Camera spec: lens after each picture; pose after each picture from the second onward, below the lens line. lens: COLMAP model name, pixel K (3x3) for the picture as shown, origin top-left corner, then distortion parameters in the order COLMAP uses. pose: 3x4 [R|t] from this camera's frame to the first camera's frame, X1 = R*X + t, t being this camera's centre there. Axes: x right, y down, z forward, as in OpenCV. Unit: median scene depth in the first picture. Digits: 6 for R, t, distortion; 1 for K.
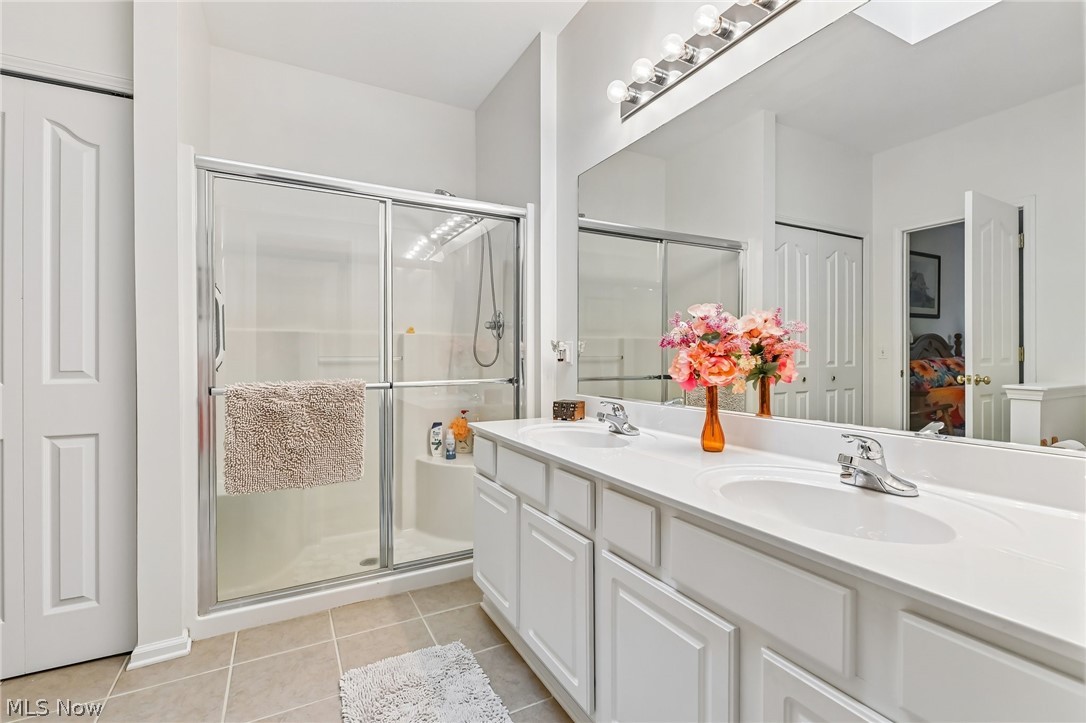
lens RADIAL K [[483.1, 0, 539.7], [0, 483.1, 358.4], [0, 0, 1]] dist [0.001456, -0.002423]
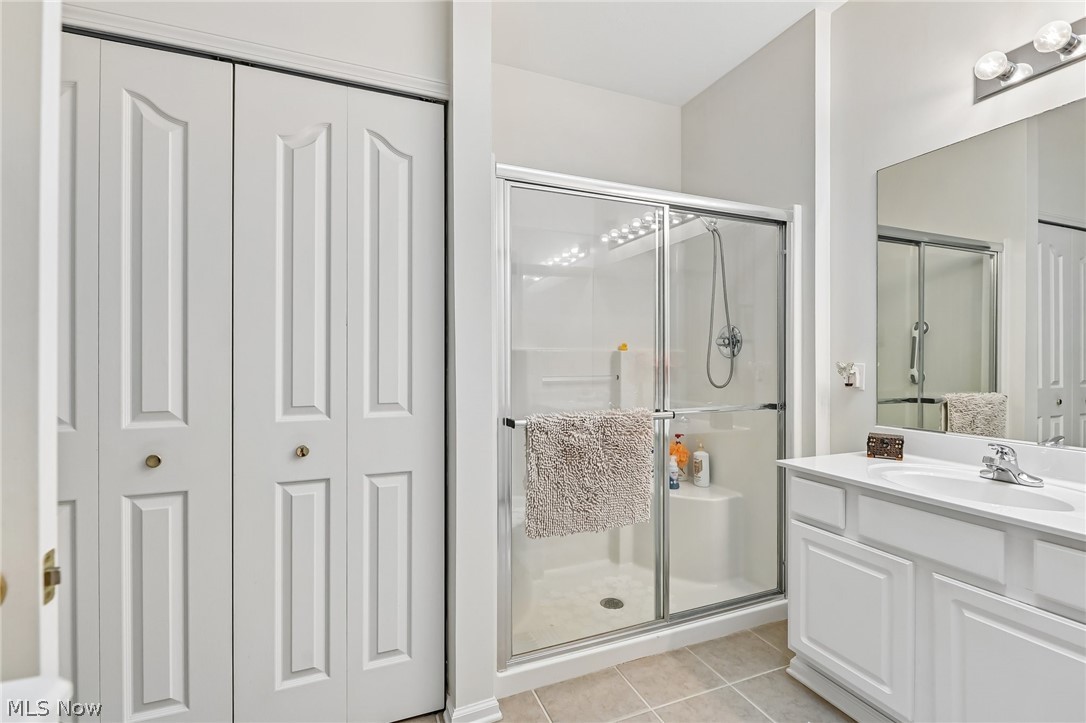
lens RADIAL K [[483.1, 0, 544.6], [0, 483.1, 361.3], [0, 0, 1]] dist [0.001456, -0.002423]
pose [[0.994571, 0.000959, -0.104052, -0.465257], [-0.001278, 0.999995, -0.002997, -0.040626], [0.104049, 0.003114, 0.994567, 0.094787]]
